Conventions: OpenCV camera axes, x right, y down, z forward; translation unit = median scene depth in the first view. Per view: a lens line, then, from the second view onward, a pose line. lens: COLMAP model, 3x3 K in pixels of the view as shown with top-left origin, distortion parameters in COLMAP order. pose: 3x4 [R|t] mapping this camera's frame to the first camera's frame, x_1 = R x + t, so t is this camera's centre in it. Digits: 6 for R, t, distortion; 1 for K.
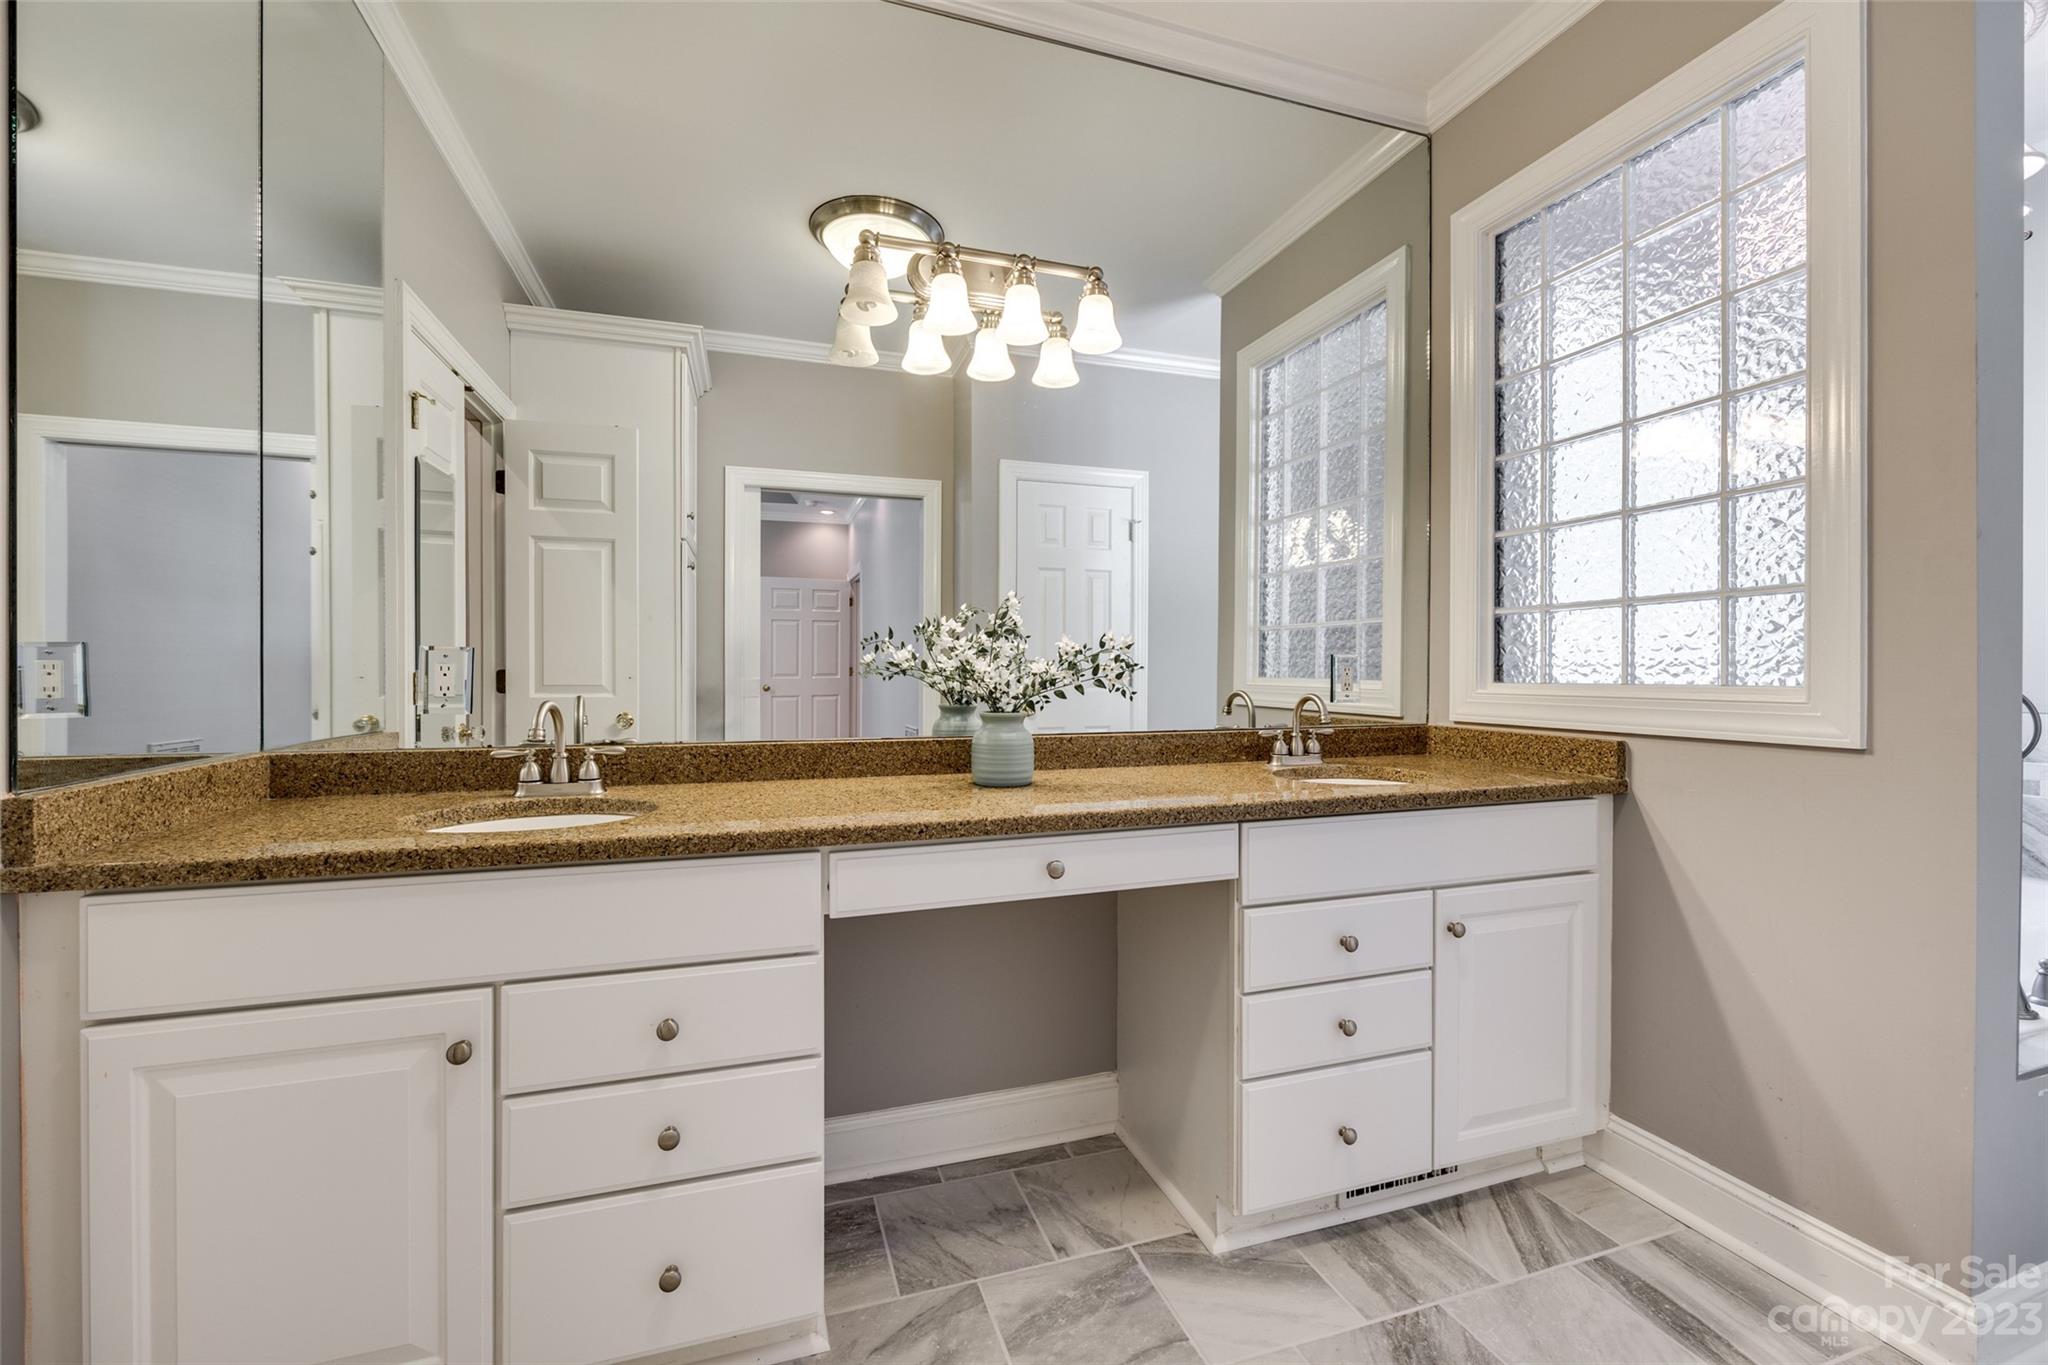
lens RADIAL K [[827.8, 0, 1018.6], [0, 827.8, 674.8], [0, 0, 1]] dist [-0.002643, 0.000112]
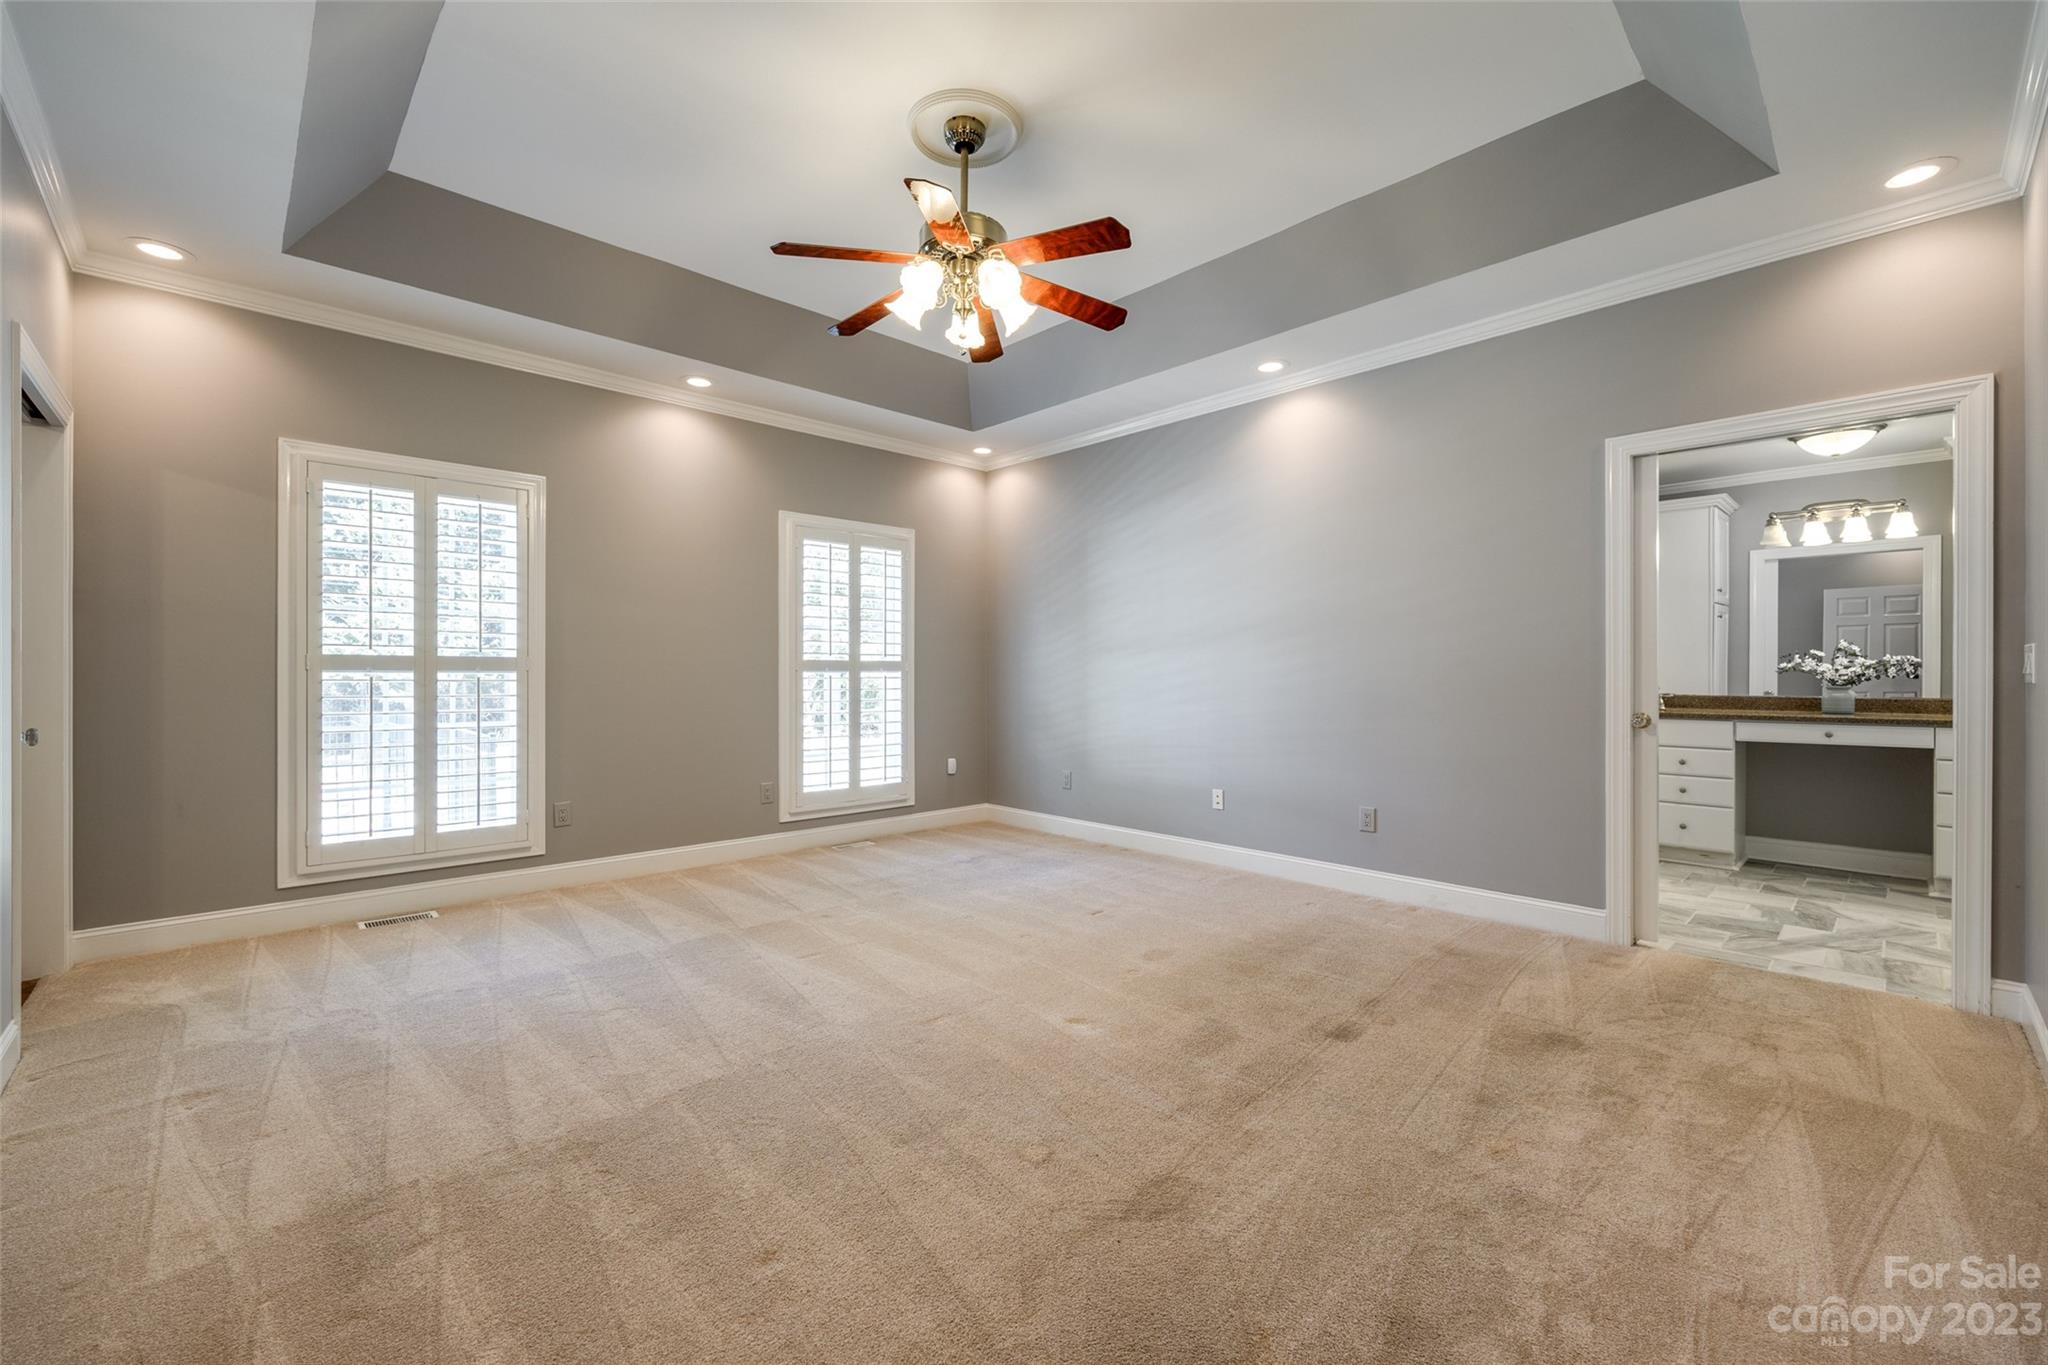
lens RADIAL K [[827.8, 0, 1015.9], [0, 827.8, 678.3], [0, 0, 1]] dist [-0.002643, 0.000112]
pose [[0.418499, 0.003704, -0.908210, 1.588639], [0.001689, 0.999987, 0.004857, 0.002383], [0.908215, -0.003567, 0.418488, -3.084463]]
